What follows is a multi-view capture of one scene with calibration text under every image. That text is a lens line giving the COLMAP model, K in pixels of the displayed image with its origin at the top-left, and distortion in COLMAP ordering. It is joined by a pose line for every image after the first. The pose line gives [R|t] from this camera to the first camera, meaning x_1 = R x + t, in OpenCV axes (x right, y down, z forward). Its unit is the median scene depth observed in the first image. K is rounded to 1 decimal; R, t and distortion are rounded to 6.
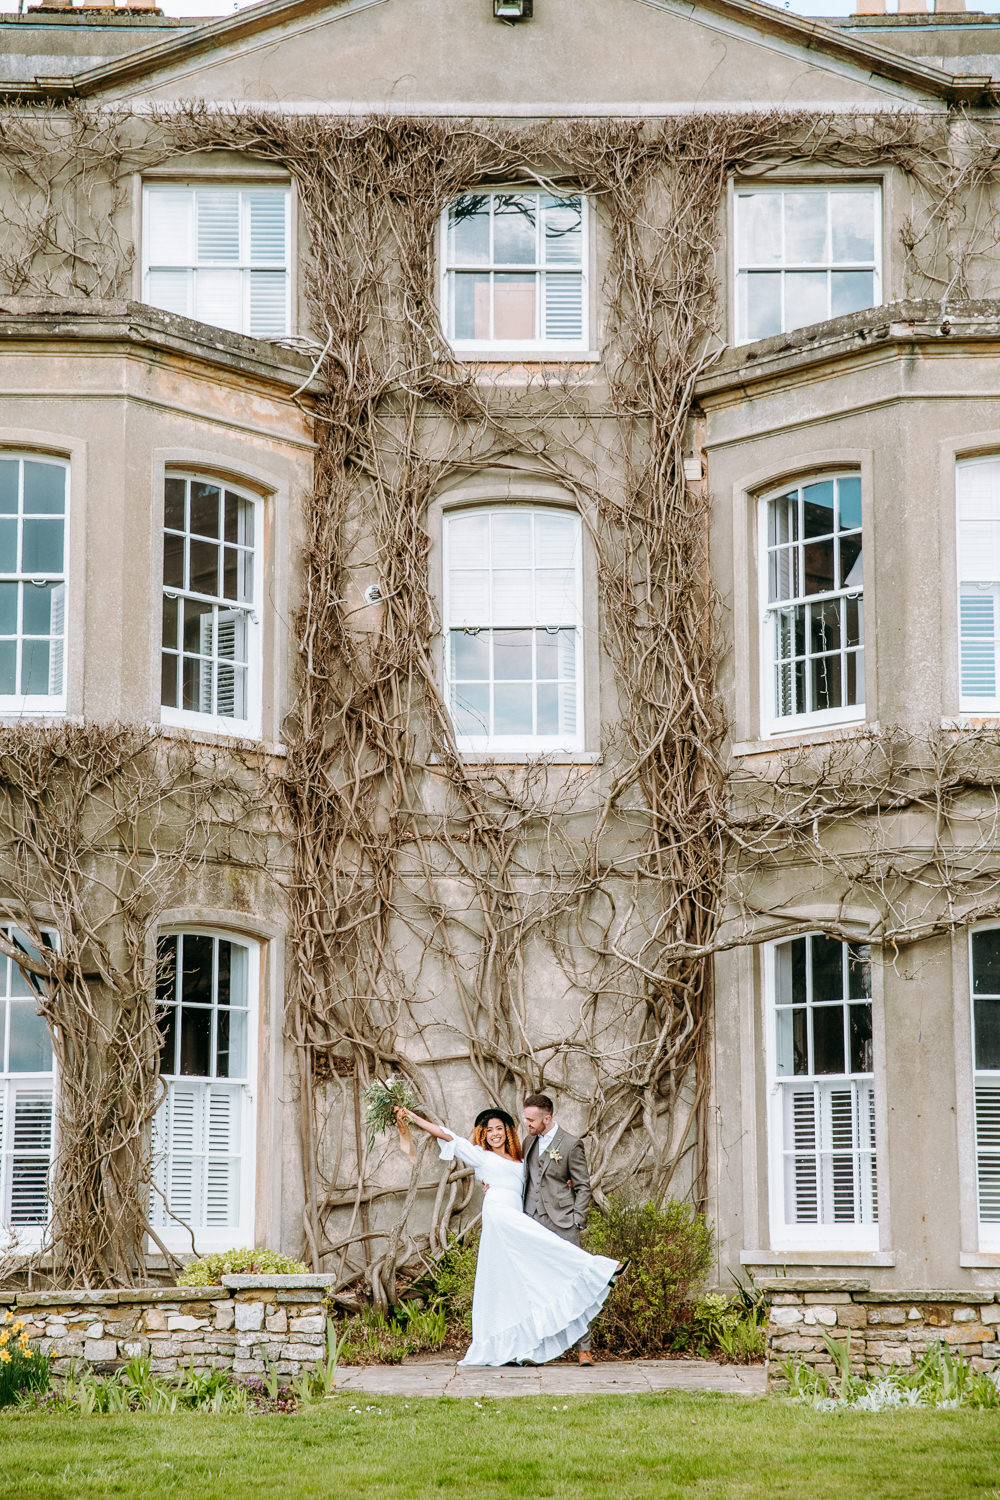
lens RADIAL K [[3038.3, 0, 497.4], [0, 3038.3, 749.1], [0, 0, 1]] dist [0.185934, 0.000000]
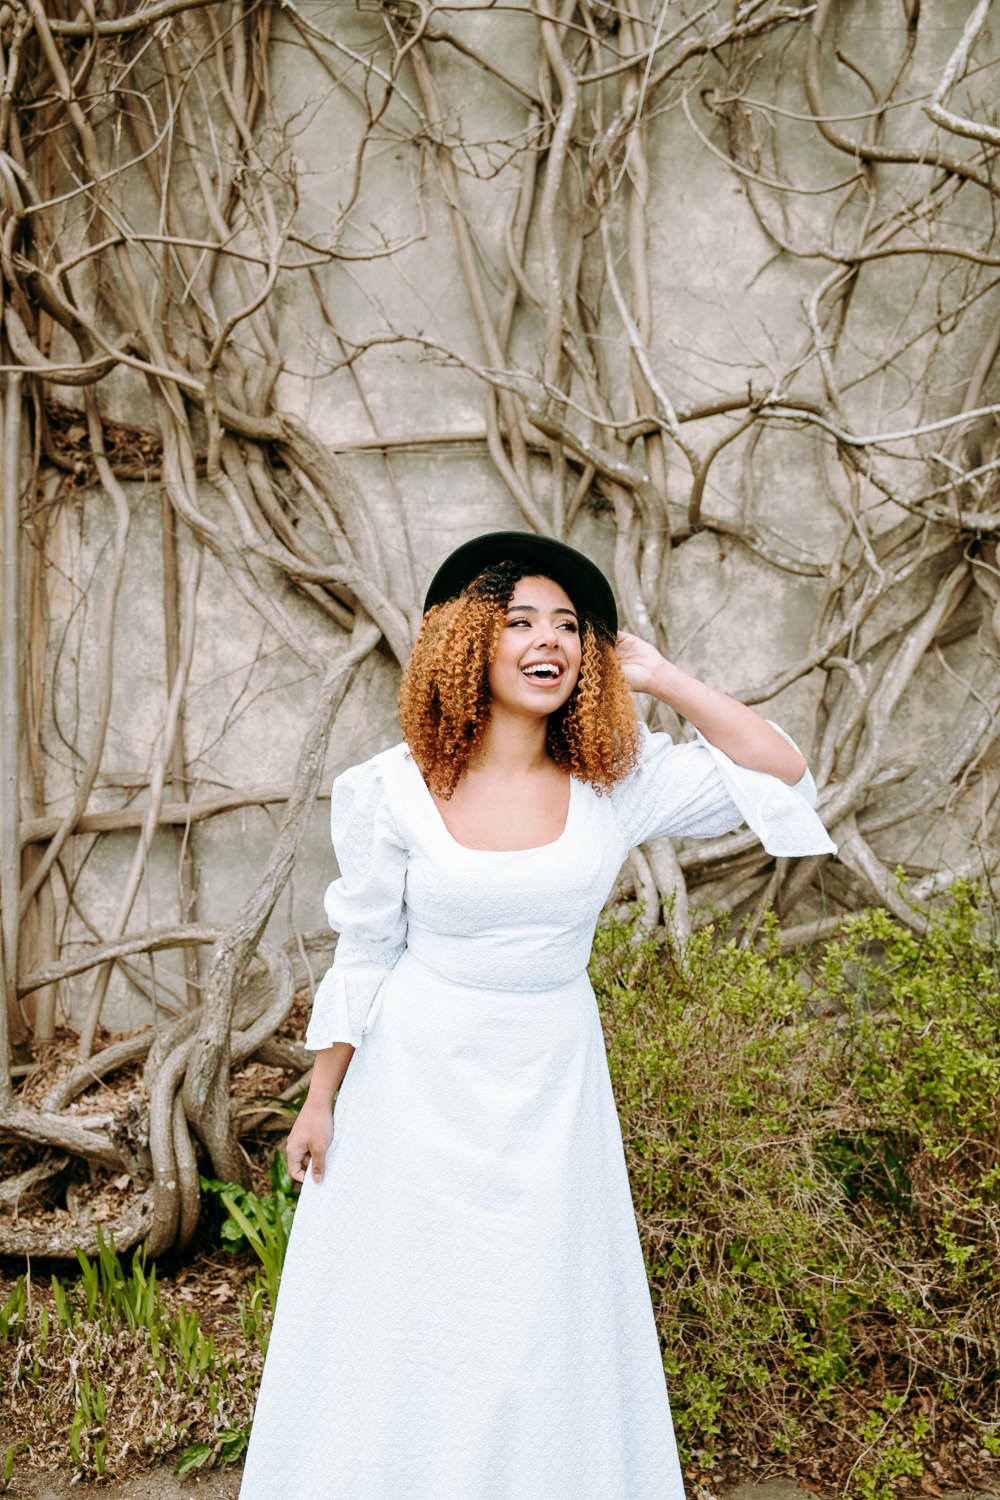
lens RADIAL K [[1634.7, 0, 498.9], [0, 1634.7, 748.8], [0, 0, 1]] dist [-0.002288, 0.000000]
pose [[0.999265, 0.035951, 0.013331, -0.008799], [-0.037800, 0.981963, 0.185257, 0.101198], [-0.006430, -0.185625, 0.982600, 0.804168]]
